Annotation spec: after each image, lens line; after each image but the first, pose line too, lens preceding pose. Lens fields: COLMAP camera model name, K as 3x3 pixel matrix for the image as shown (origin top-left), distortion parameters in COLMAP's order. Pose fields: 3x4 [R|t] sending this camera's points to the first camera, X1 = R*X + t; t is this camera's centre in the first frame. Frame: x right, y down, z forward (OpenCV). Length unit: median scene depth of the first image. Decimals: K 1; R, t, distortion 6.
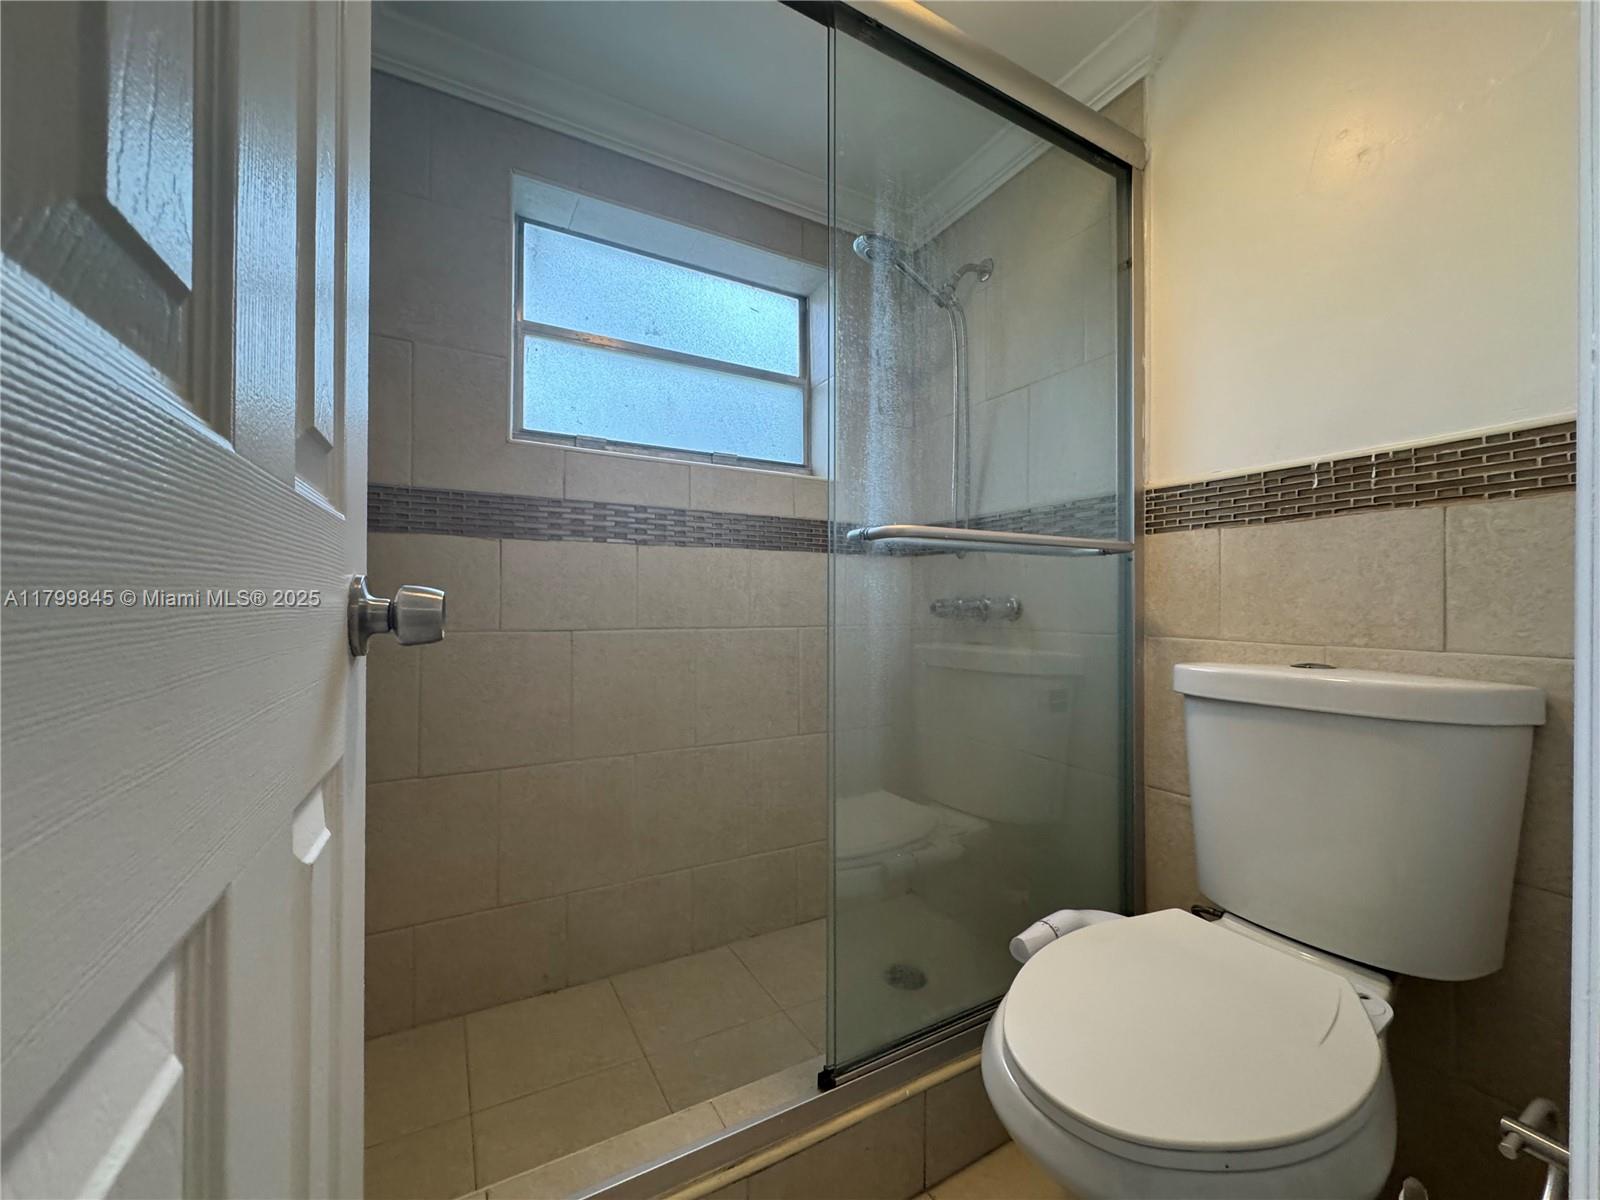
lens RADIAL K [[638.7, 0, 800.7], [0, 638.7, 598.2], [0, 0, 1]] dist [-0.002394, -0.000201]
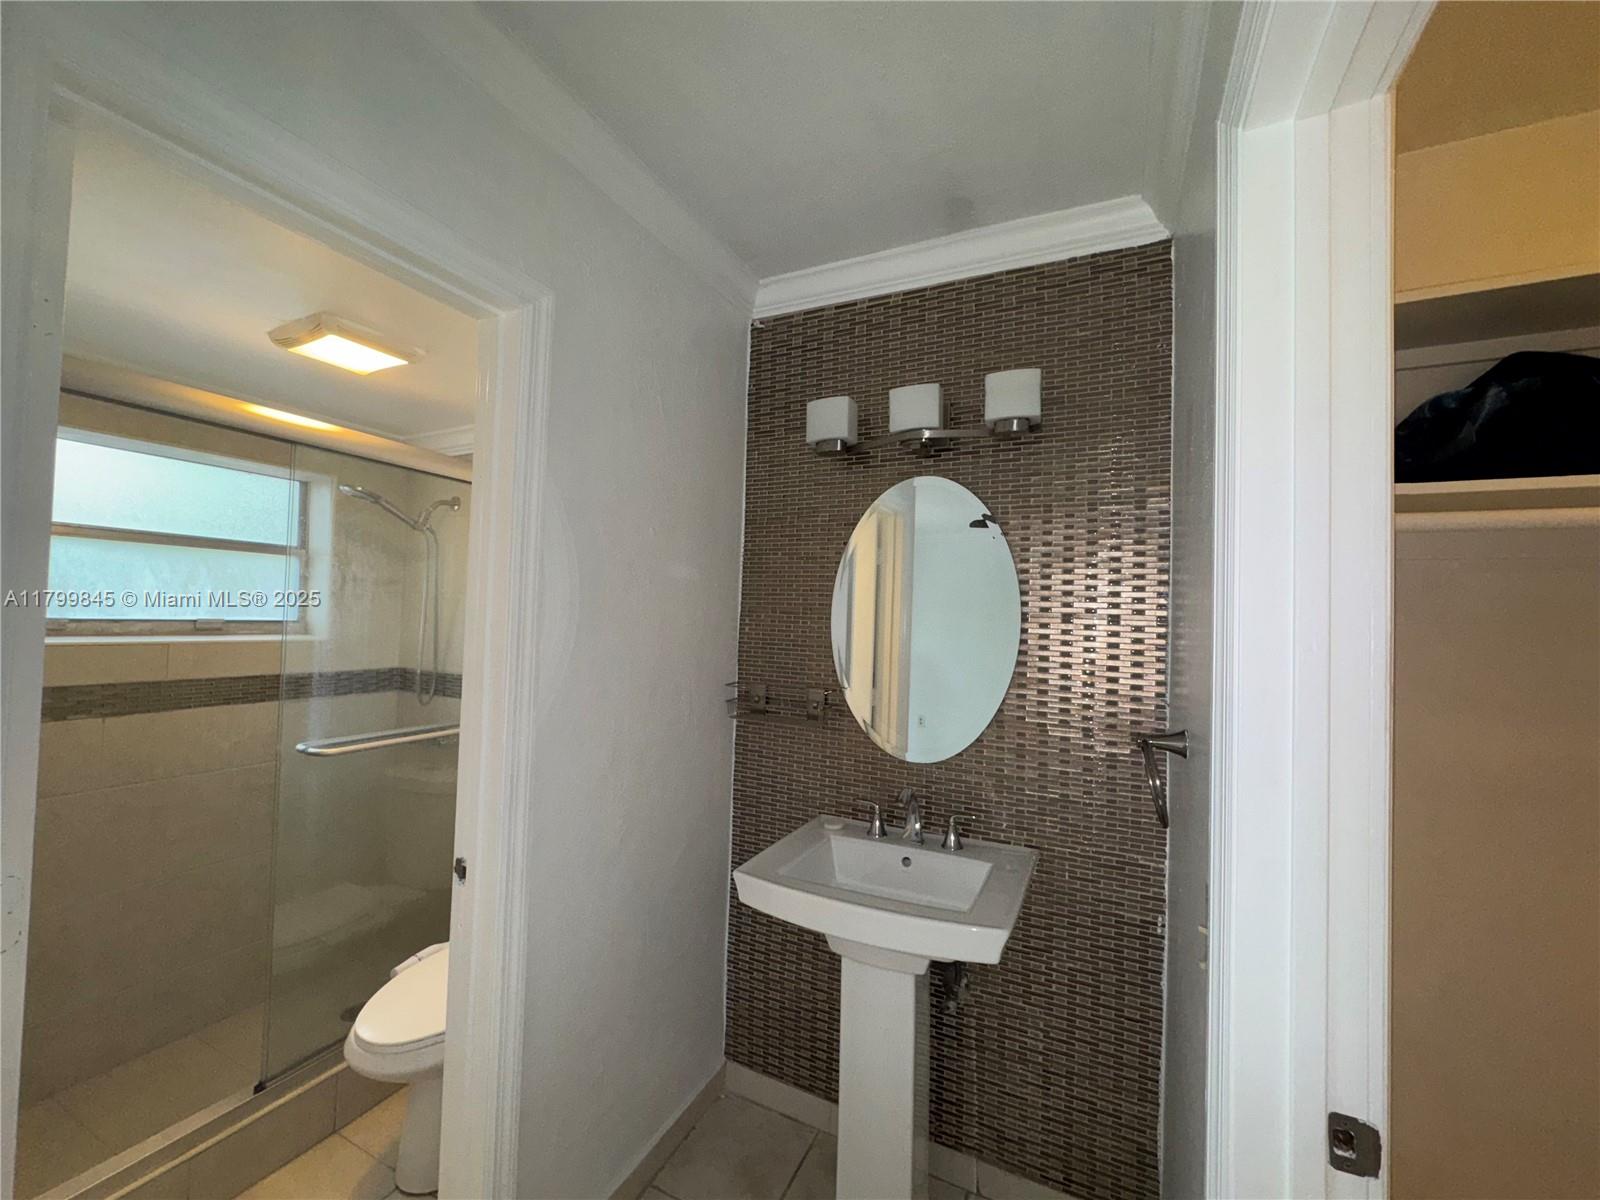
lens RADIAL K [[638.7, 0, 799.4], [0, 638.7, 599.9], [0, 0, 1]] dist [-0.002394, -0.000201]
pose [[0.821099, 0.039285, 0.569433, 0.126868], [-0.031275, 0.999226, -0.023838, -0.321865], [-0.569929, 0.001764, 0.821692, -0.724089]]
